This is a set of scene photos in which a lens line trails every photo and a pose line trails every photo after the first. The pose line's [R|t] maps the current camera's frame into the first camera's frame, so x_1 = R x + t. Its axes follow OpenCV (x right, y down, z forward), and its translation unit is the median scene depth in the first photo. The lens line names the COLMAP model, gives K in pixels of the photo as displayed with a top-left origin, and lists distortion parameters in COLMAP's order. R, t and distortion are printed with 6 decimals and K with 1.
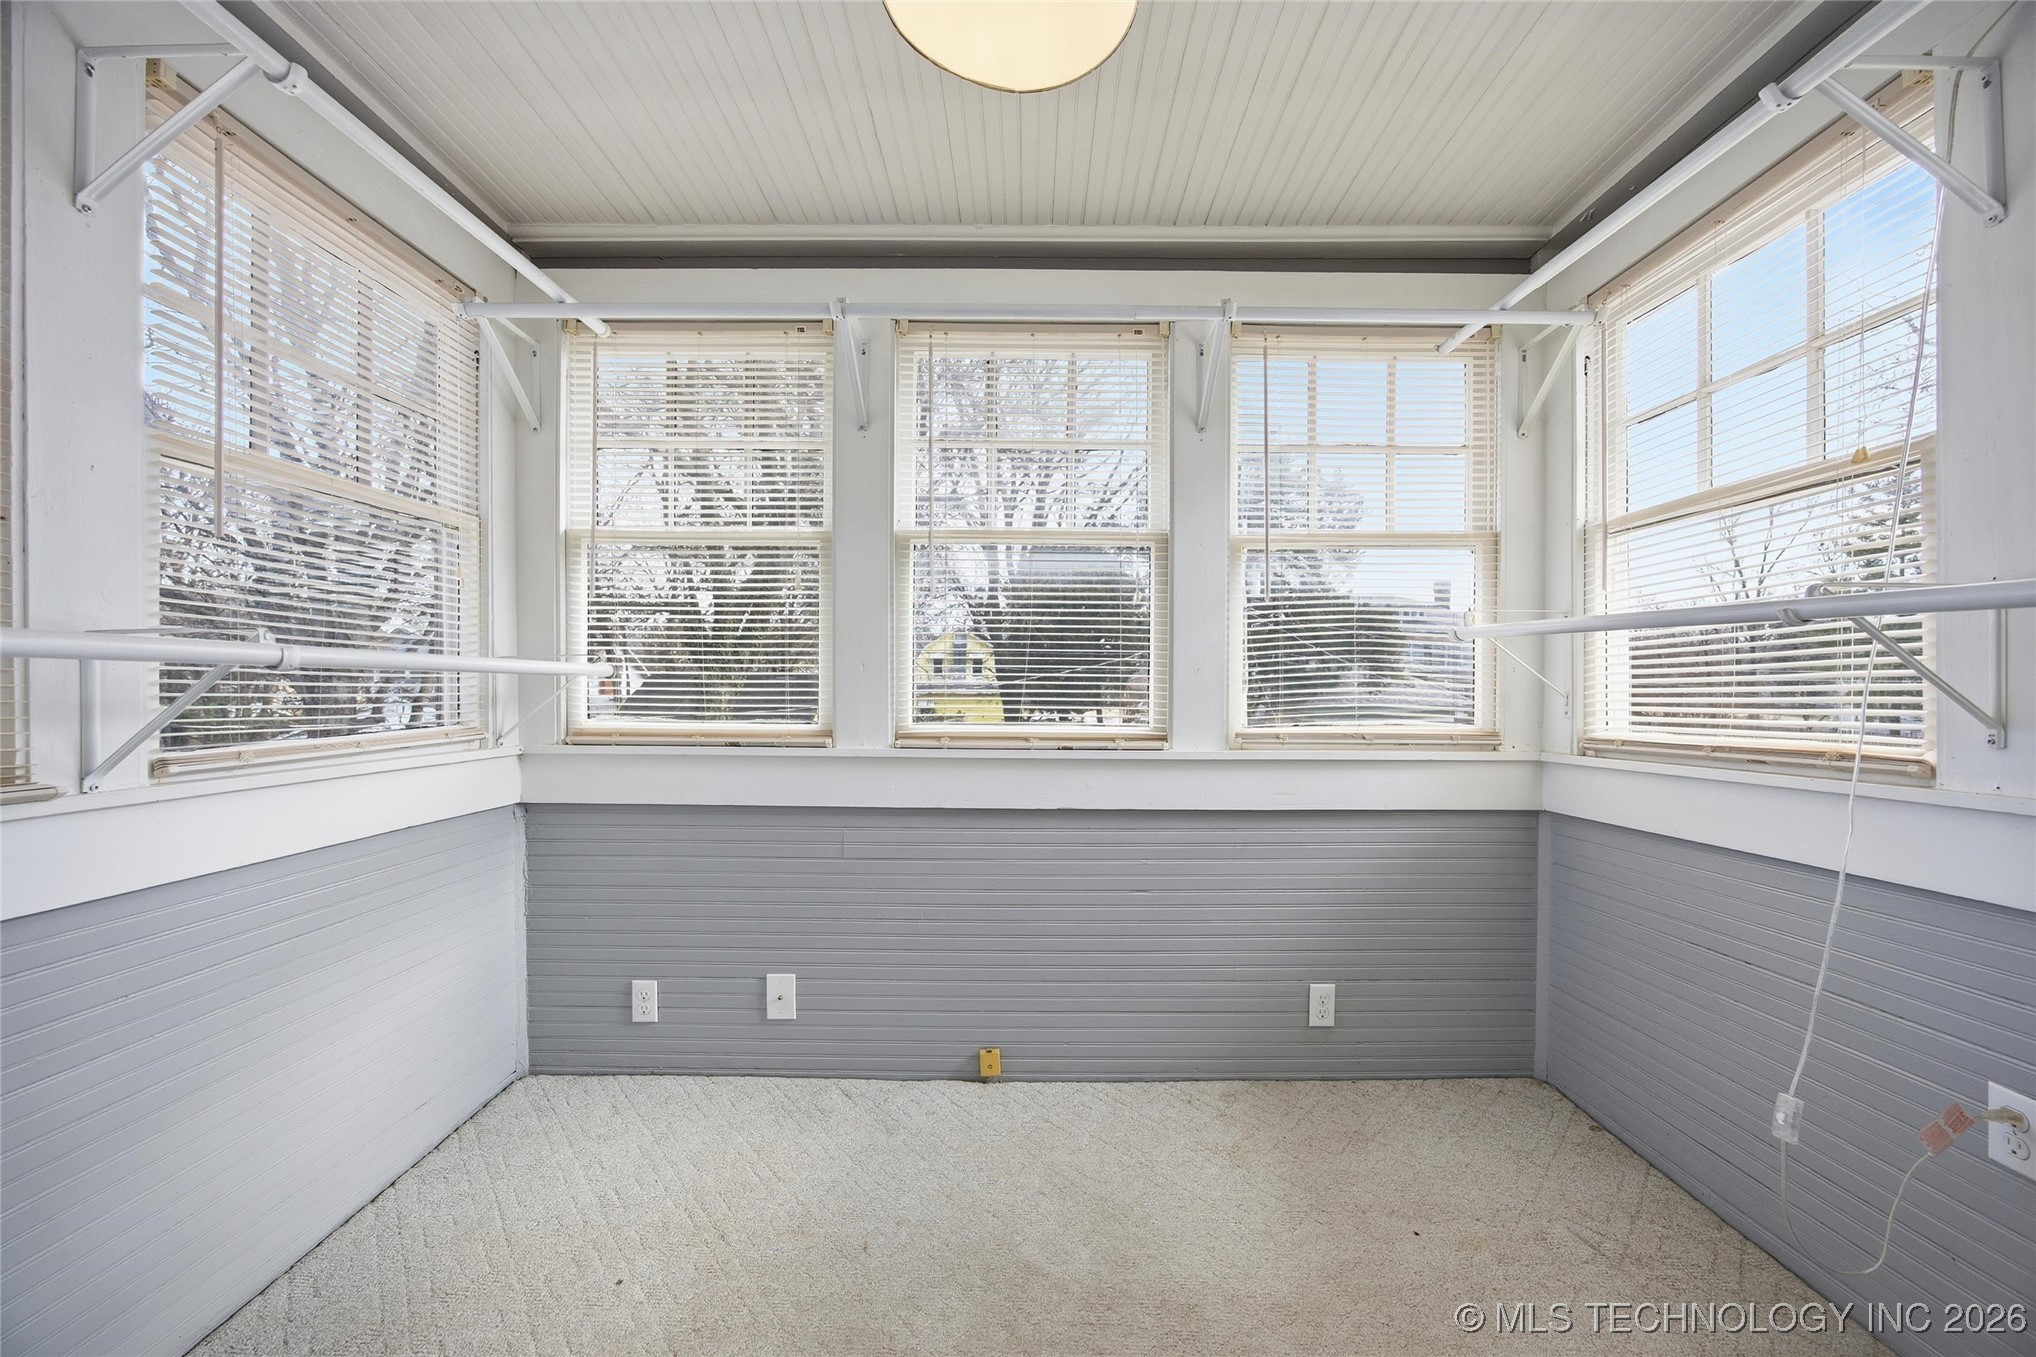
lens RADIAL K [[804.8, 0, 1017.7], [0, 804.8, 674.2], [0, 0, 1]] dist [-0.023646, 0.006694]
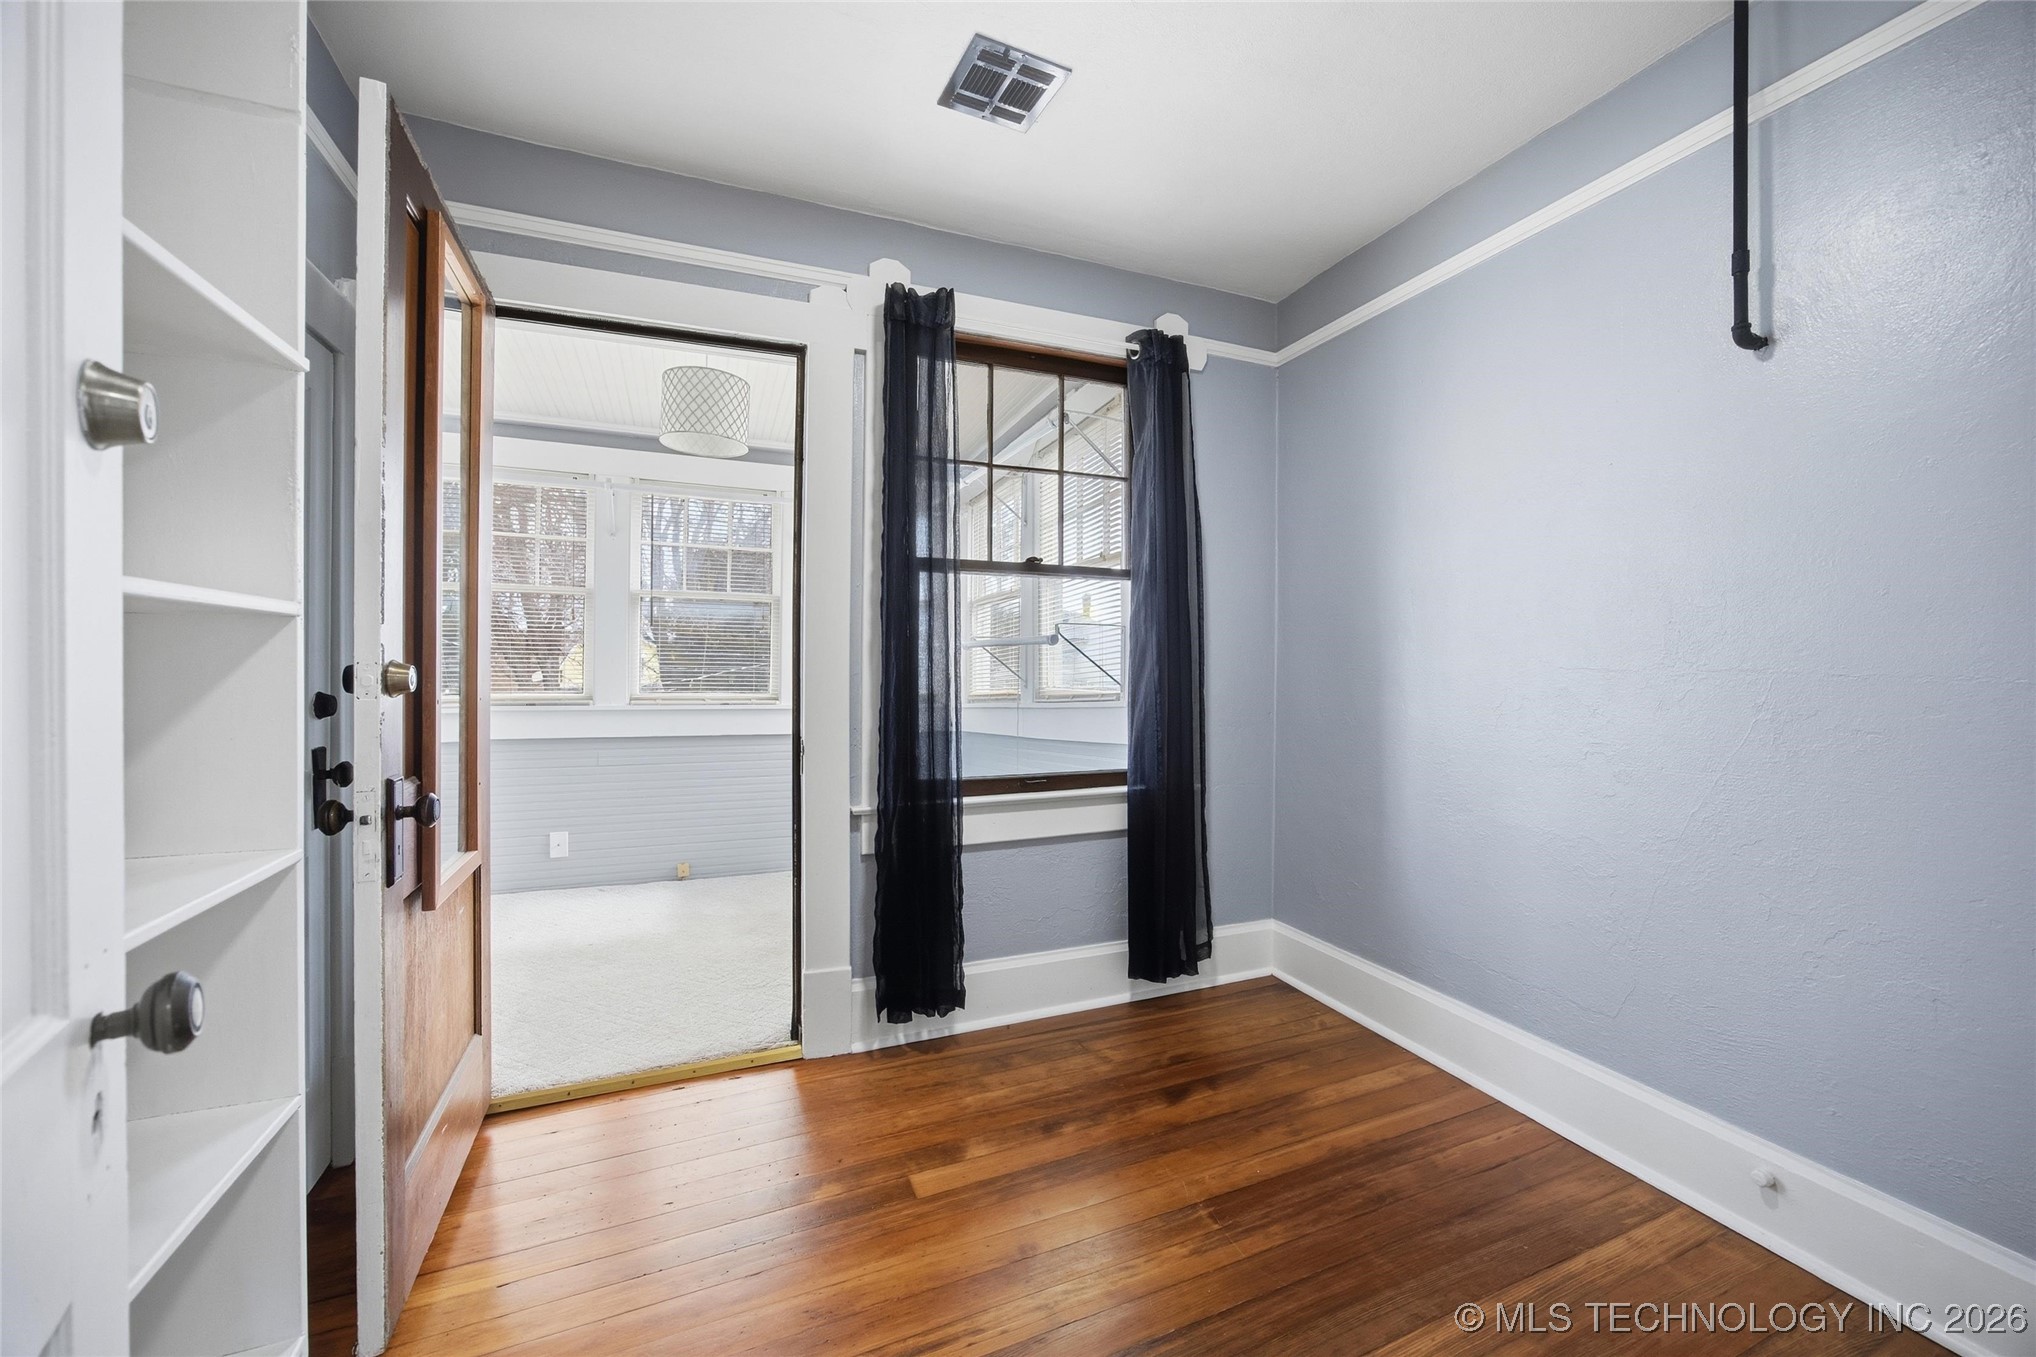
lens RADIAL K [[804.8, 0, 1016.7], [0, 804.8, 673.2], [0, 0, 1]] dist [-0.023646, 0.006694]
pose [[0.911521, 0.003237, 0.411241, -0.096981], [-0.001136, 0.999985, -0.005353, 0.026191], [-0.411252, 0.004412, 0.911511, -1.060868]]
